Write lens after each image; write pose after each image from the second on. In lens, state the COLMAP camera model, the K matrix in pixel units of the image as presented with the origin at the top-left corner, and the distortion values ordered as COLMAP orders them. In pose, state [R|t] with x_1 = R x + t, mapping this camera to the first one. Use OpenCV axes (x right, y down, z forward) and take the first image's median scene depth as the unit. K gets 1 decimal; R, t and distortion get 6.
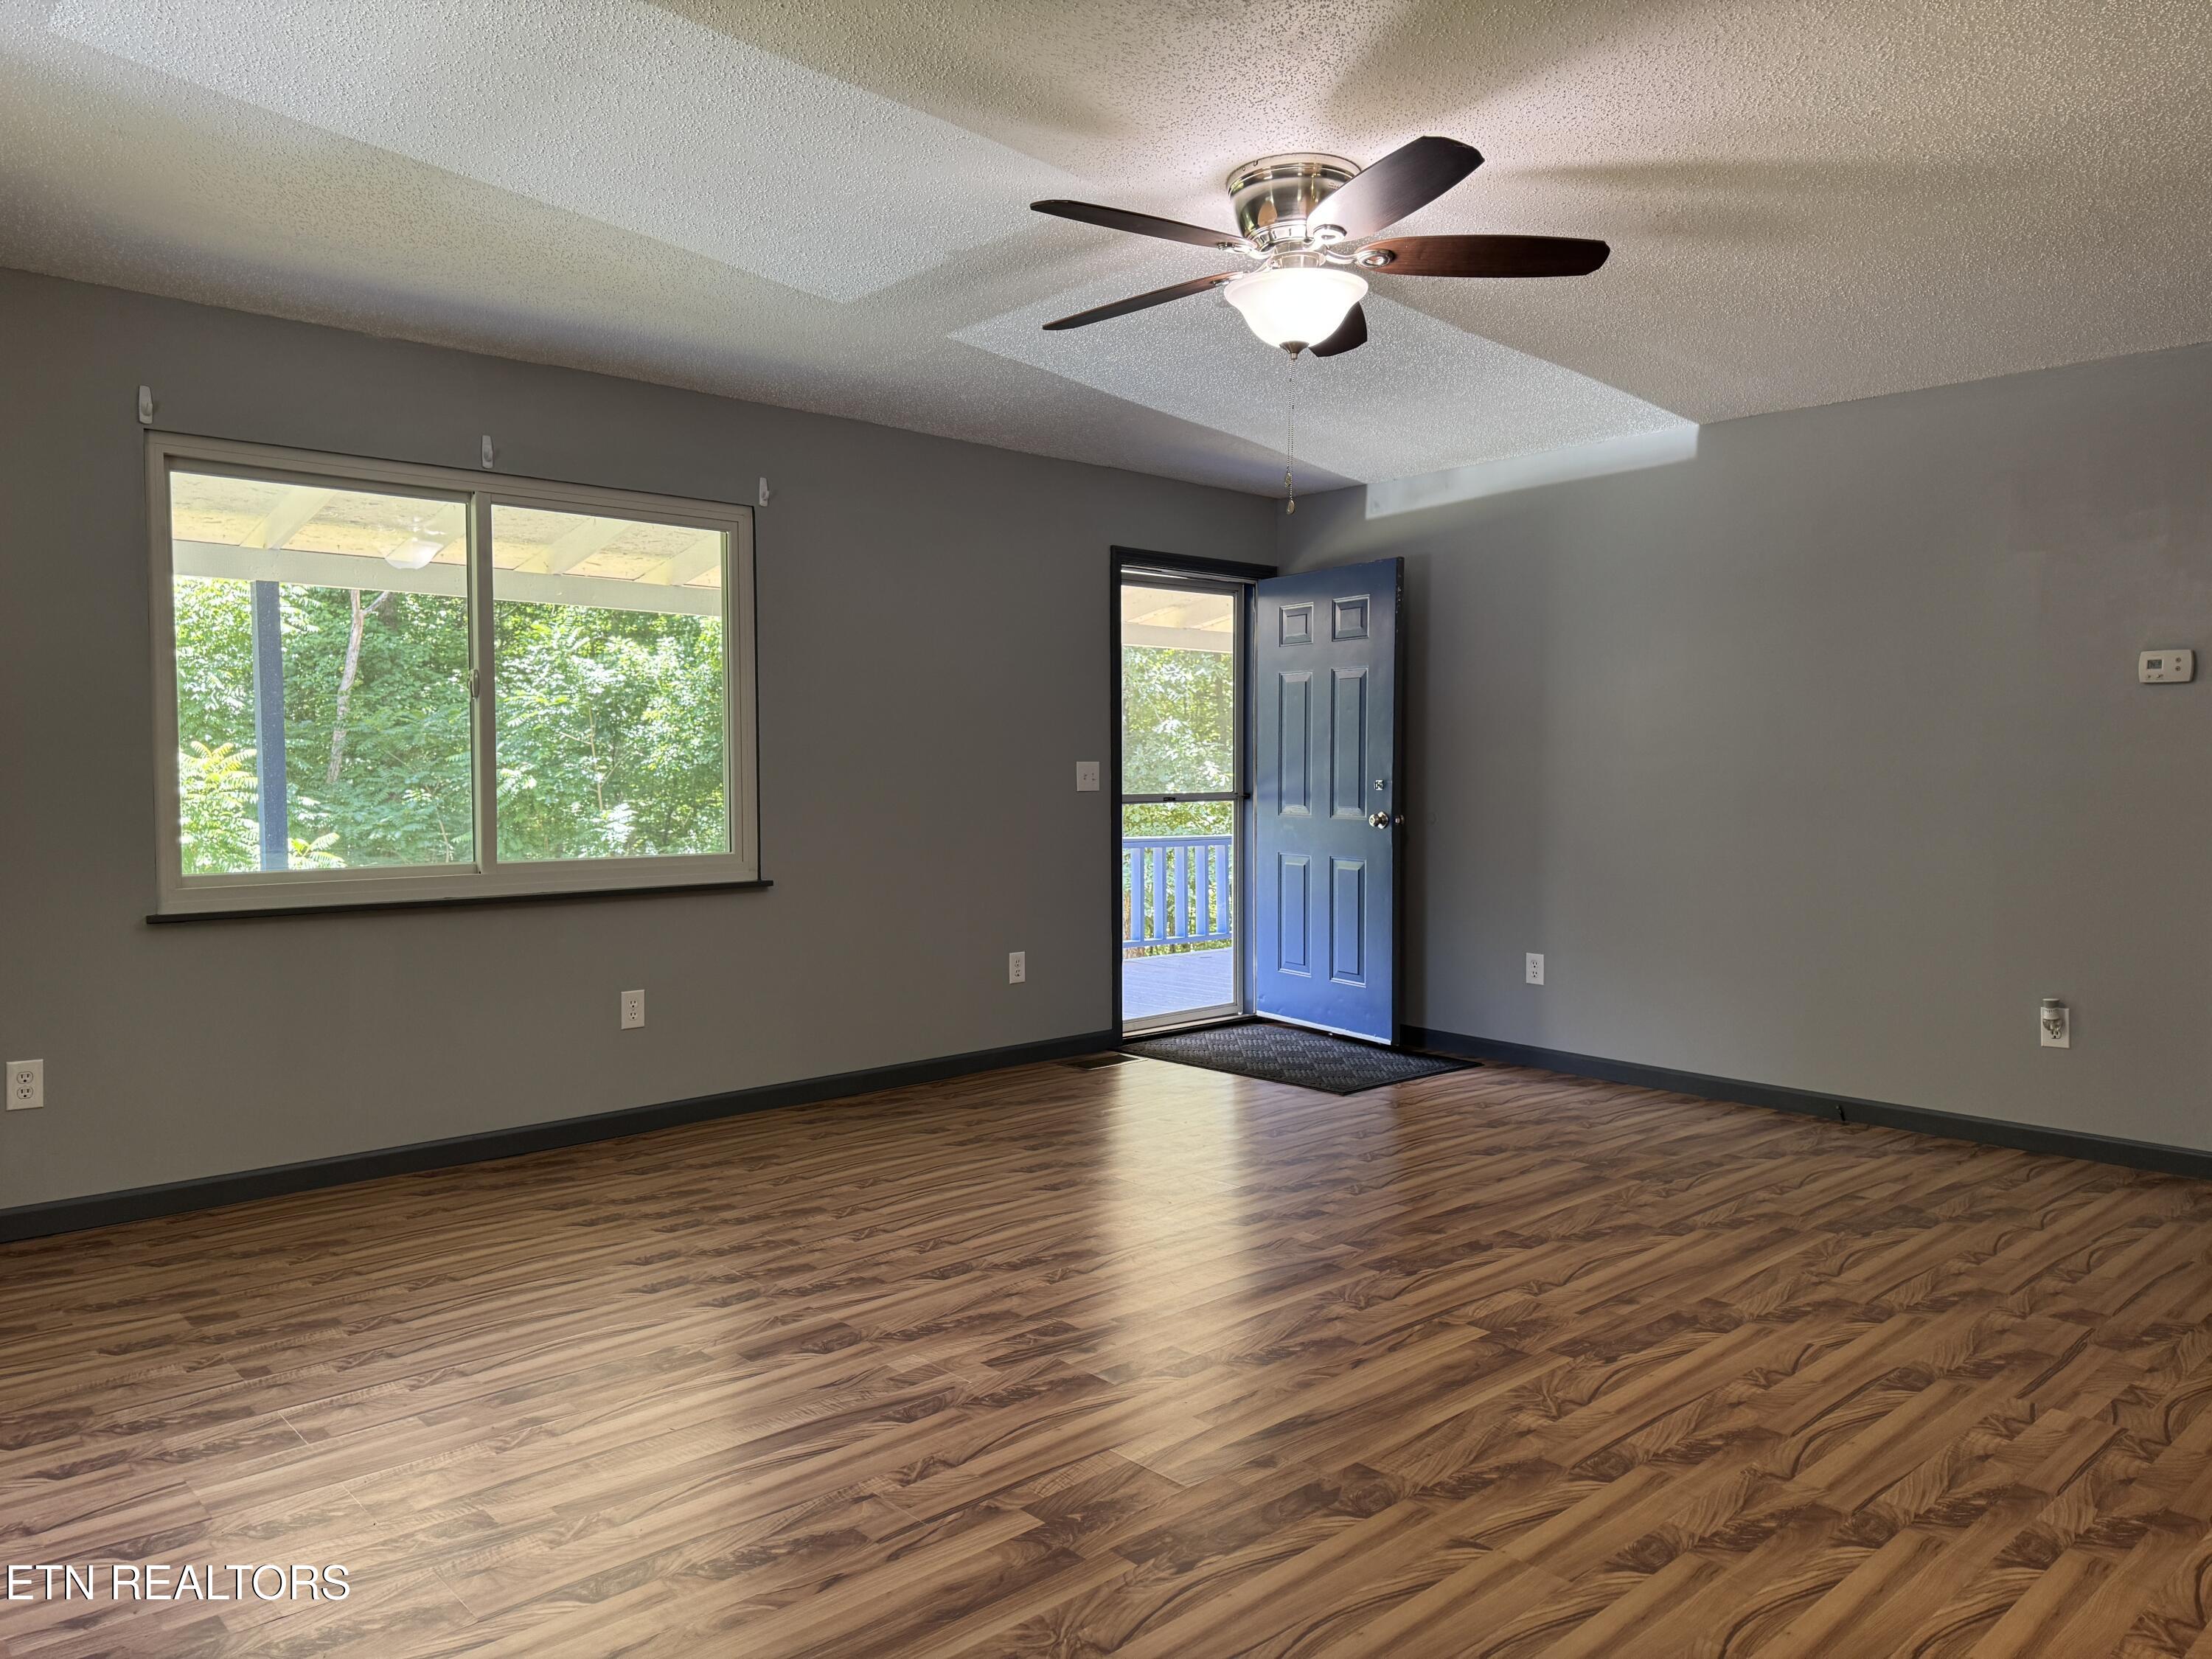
lens RADIAL K [[1554.3, 0, 1096.9], [0, 1554.3, 842.8], [0, 0, 1]] dist [0.082014, -0.092986]
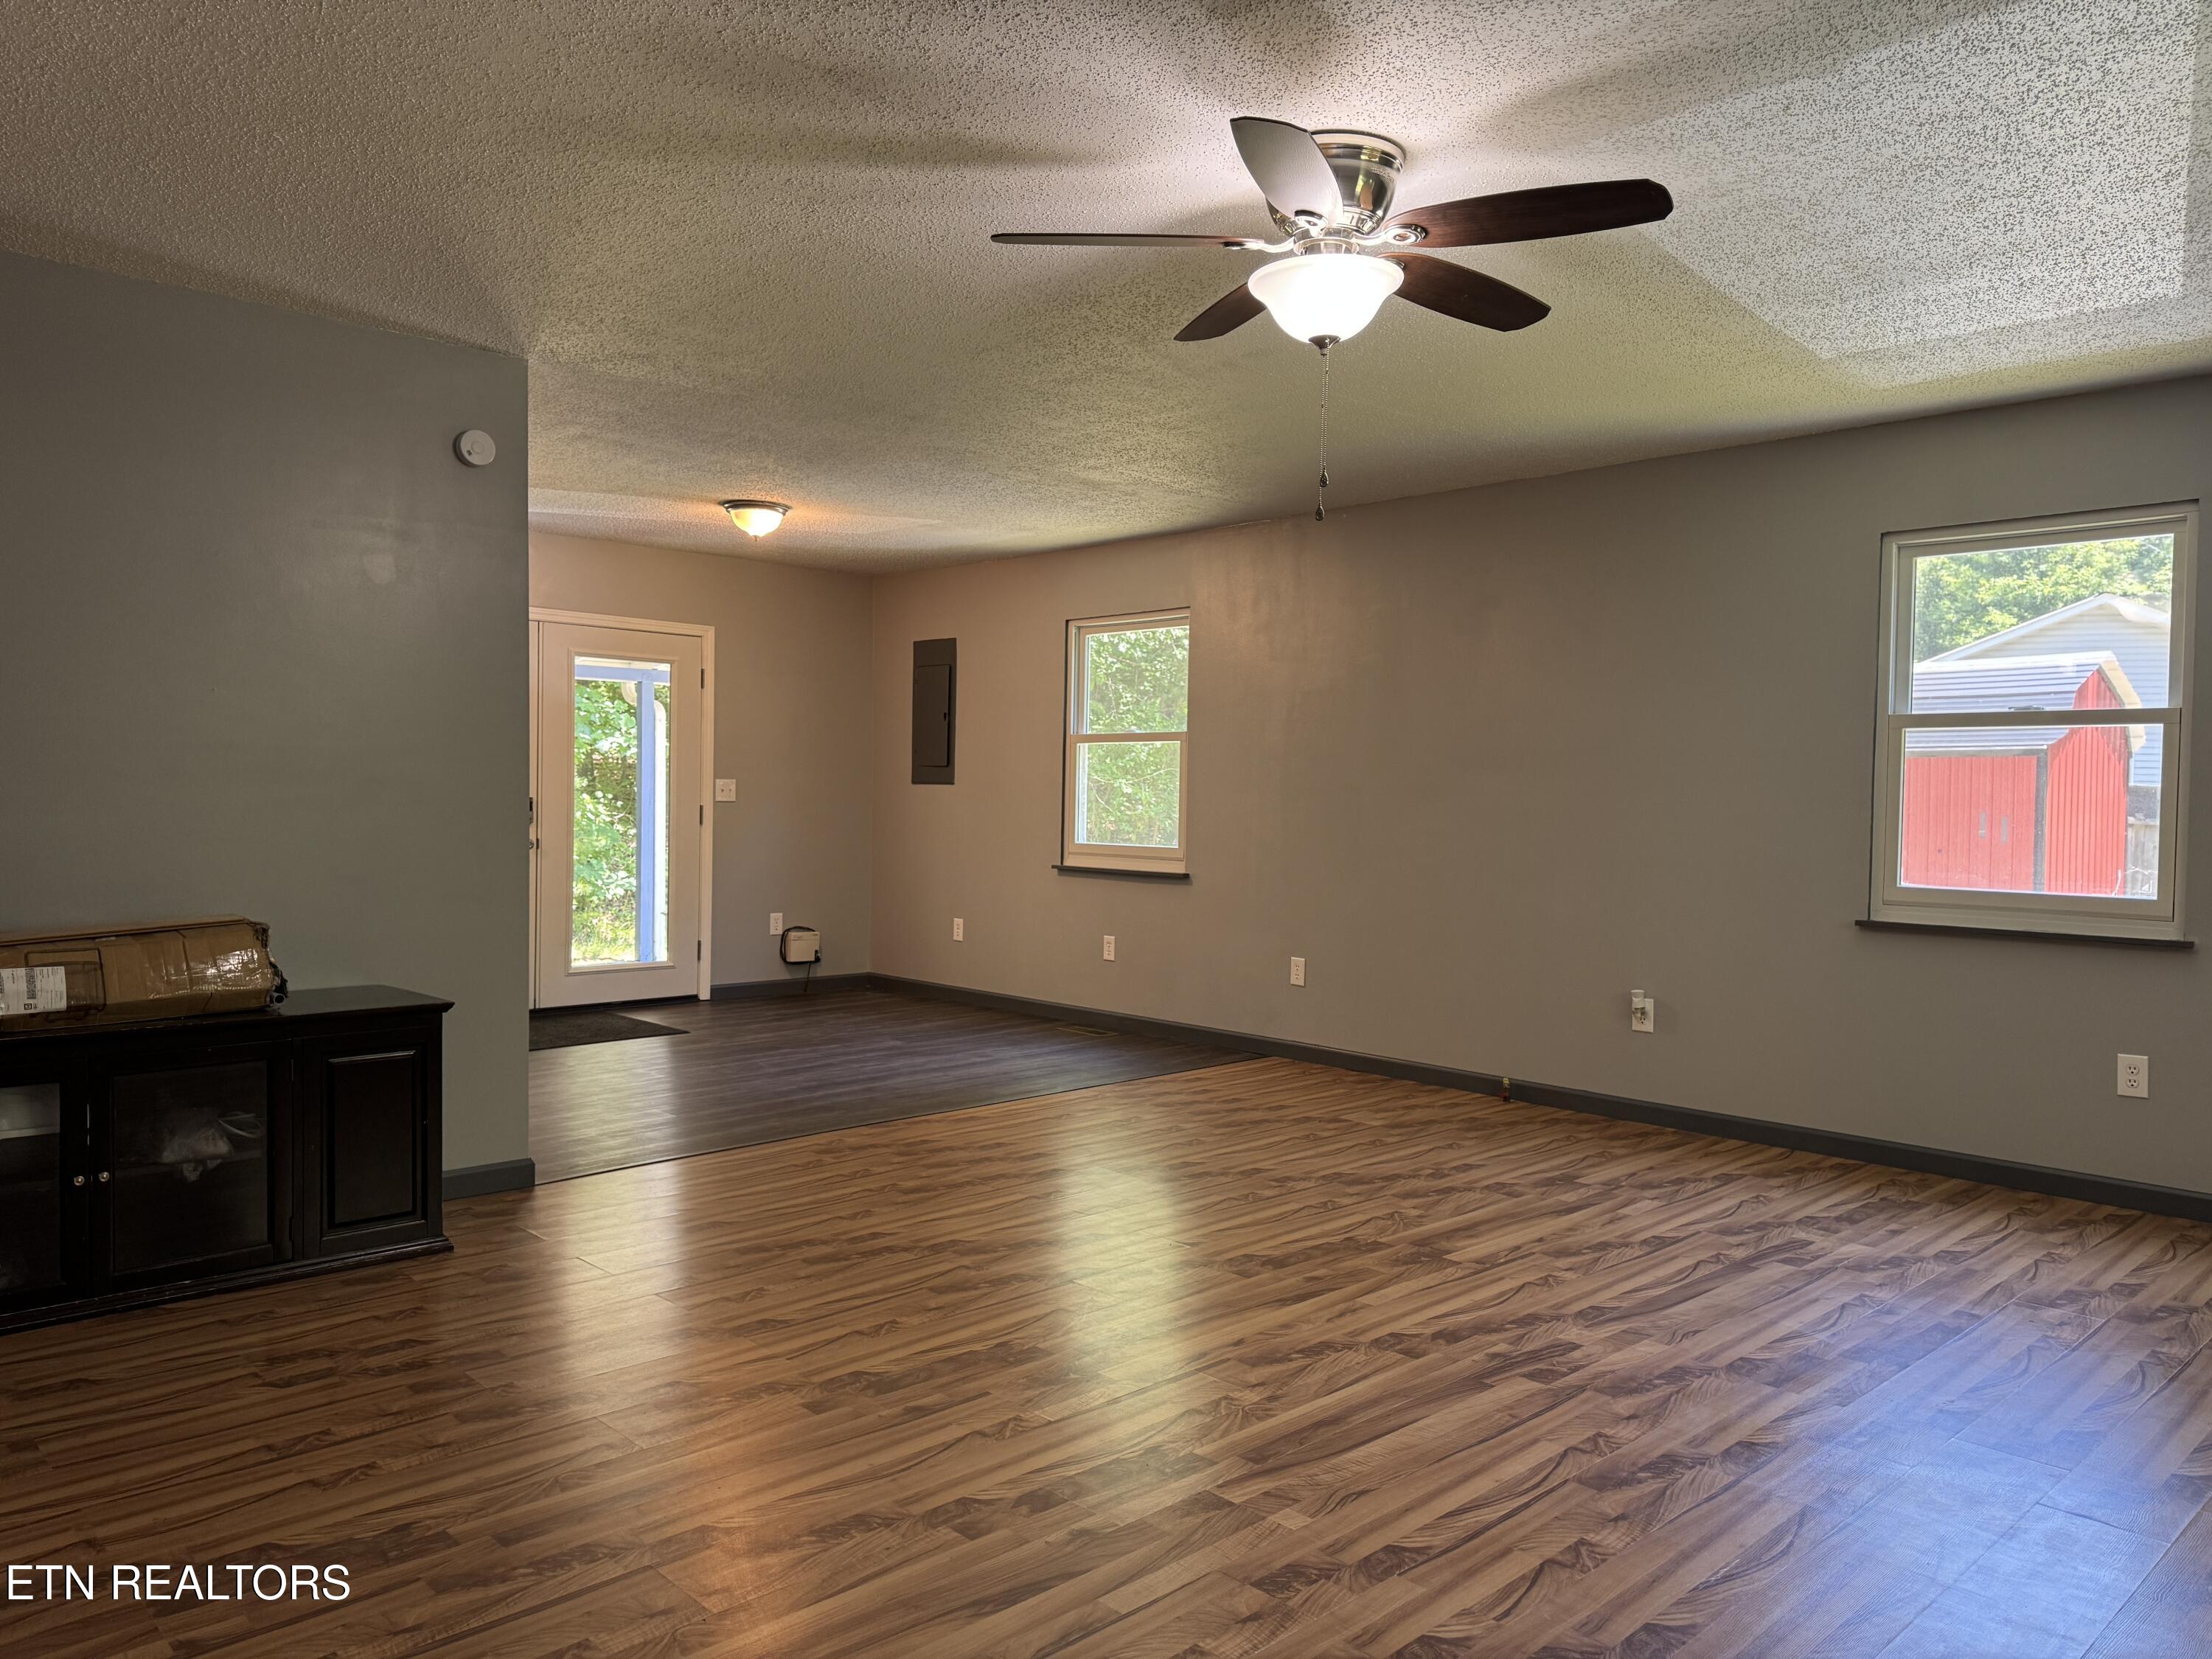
lens RADIAL K [[1554.3, 0, 1106.7], [0, 1554.3, 843.9], [0, 0, 1]] dist [0.082014, -0.092986]
pose [[-0.999437, -0.014909, -0.030066, 0.262463], [-0.017427, 0.996201, 0.085322, -0.090730], [0.028680, 0.085798, -0.995900, 1.822417]]
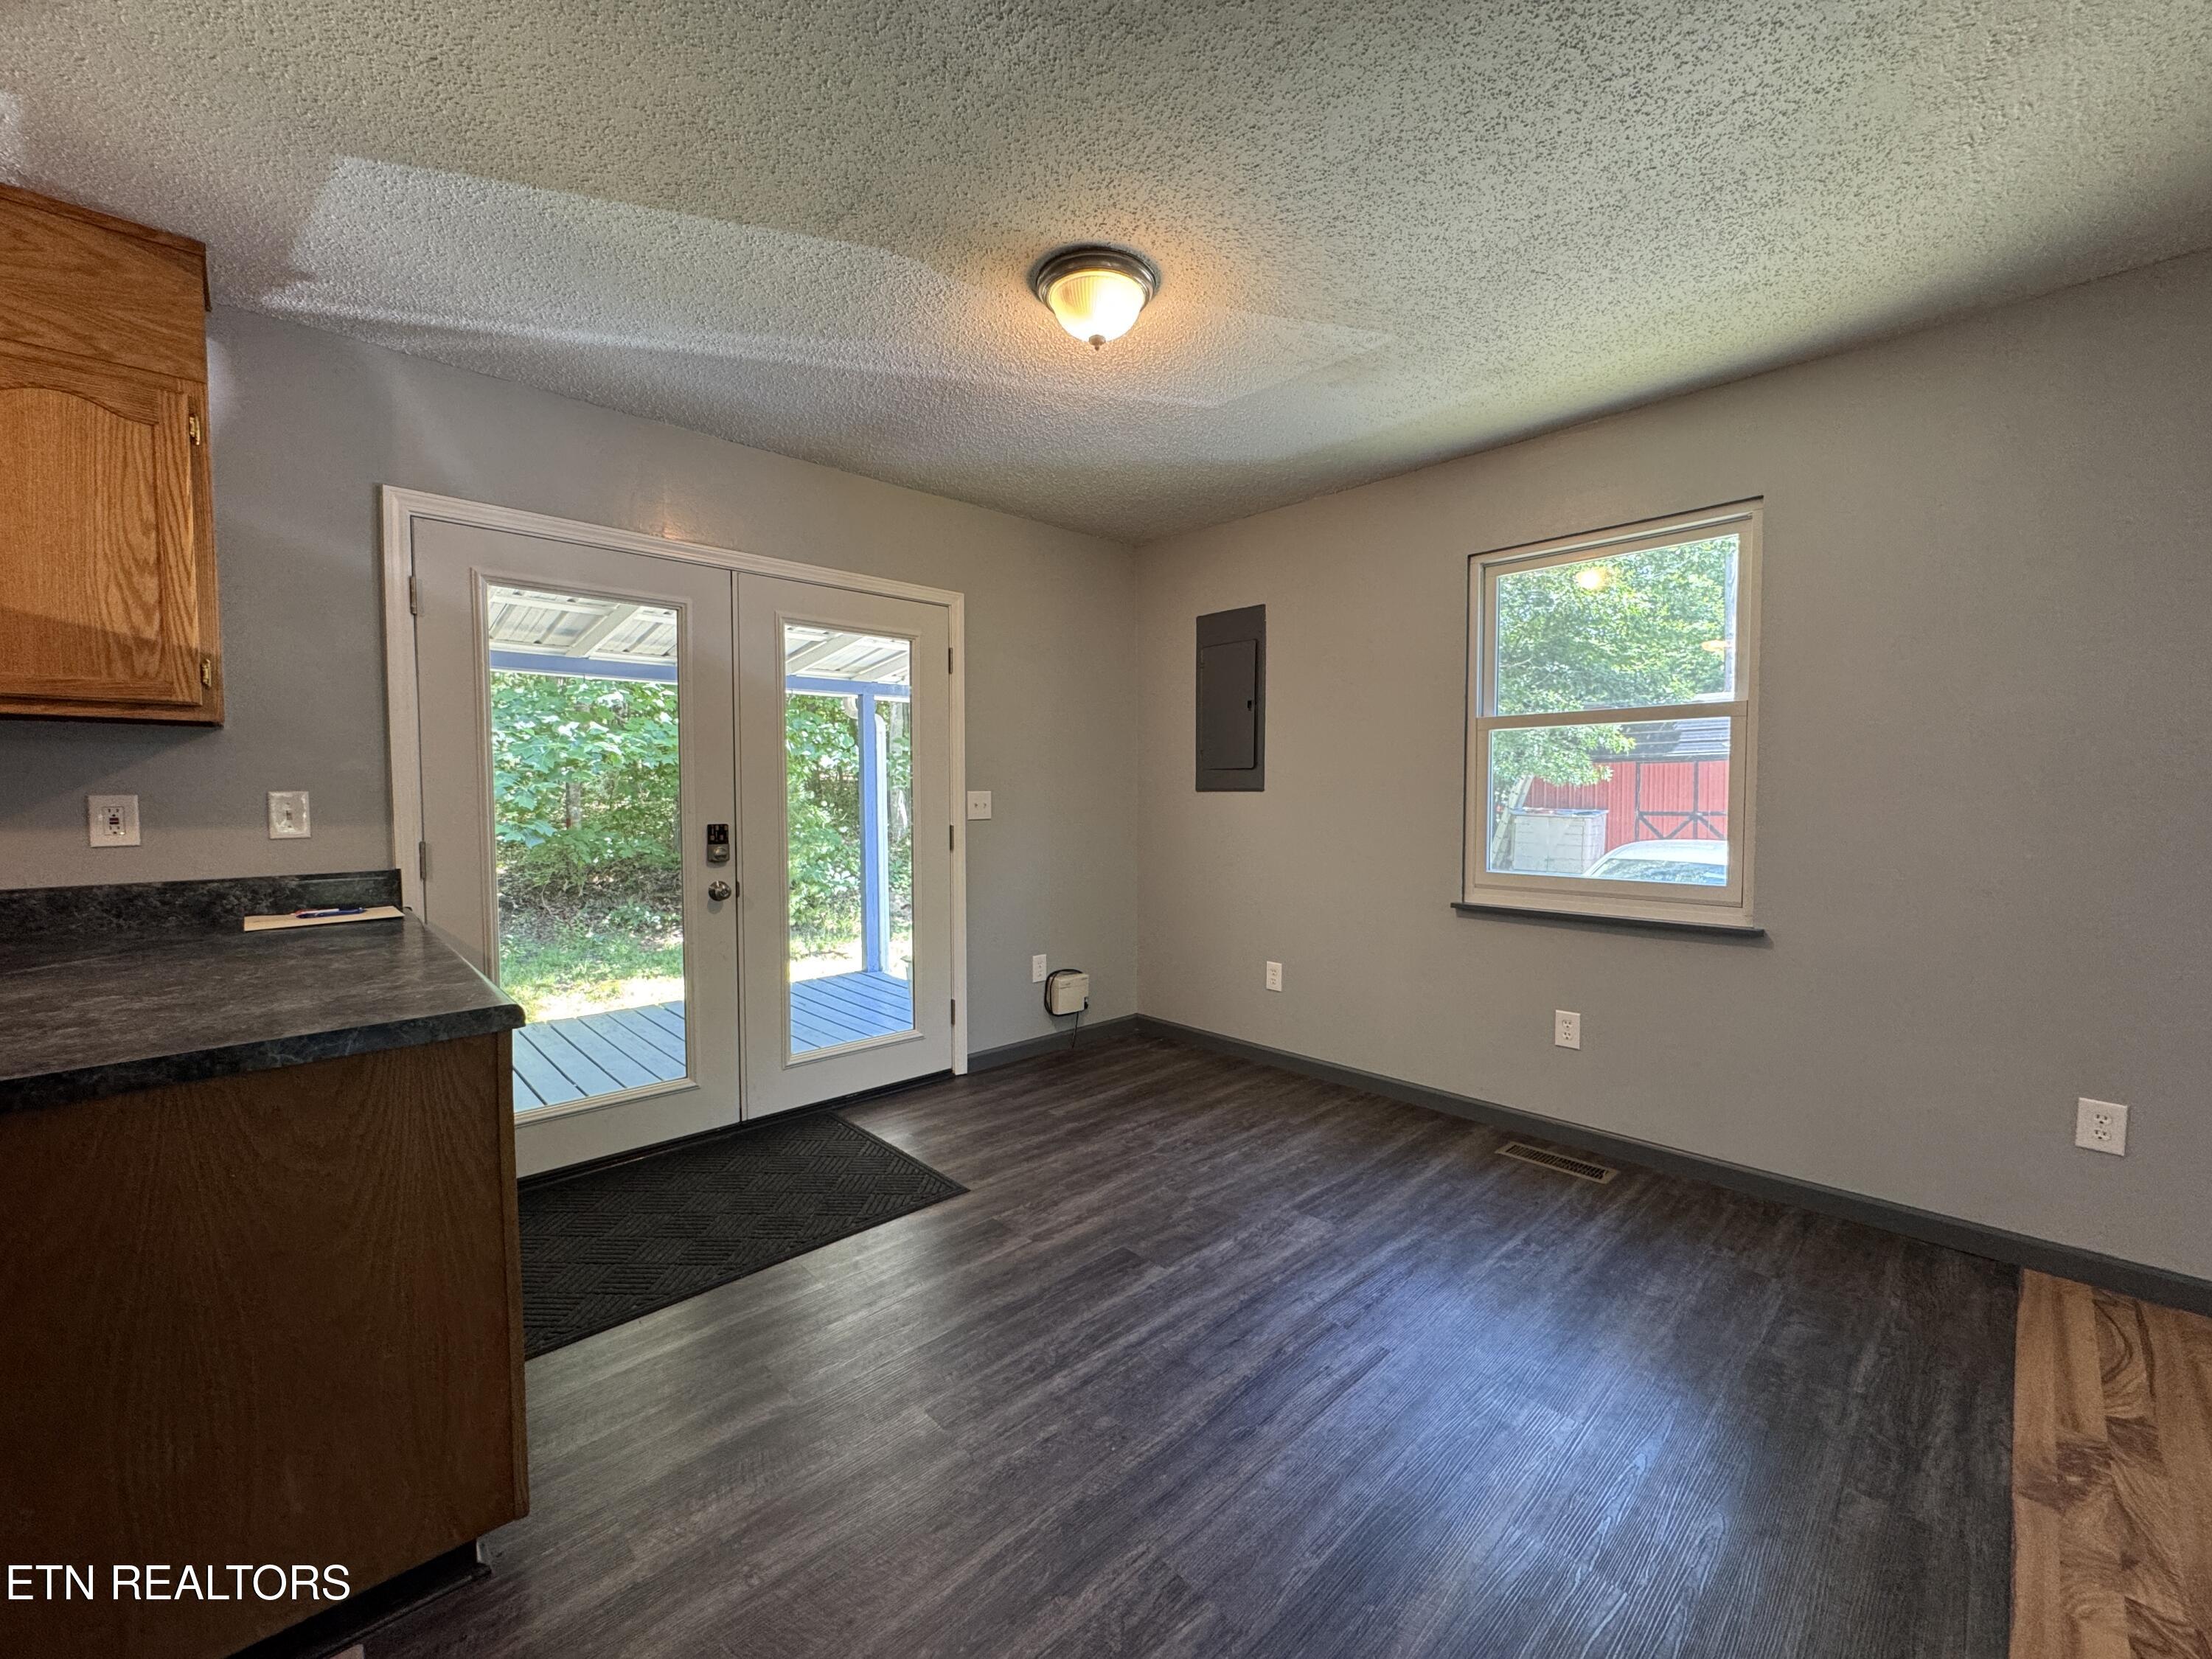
lens RADIAL K [[889.7, 0, 1101.4], [0, 889.7, 829.3], [0, 0, 1]] dist [0.002327, -0.000373]
pose [[-0.999832, 0.006343, -0.017225, 0.650970], [0.004681, 0.995481, 0.094842, -0.030127], [0.017749, 0.094745, -0.995343, 0.472534]]
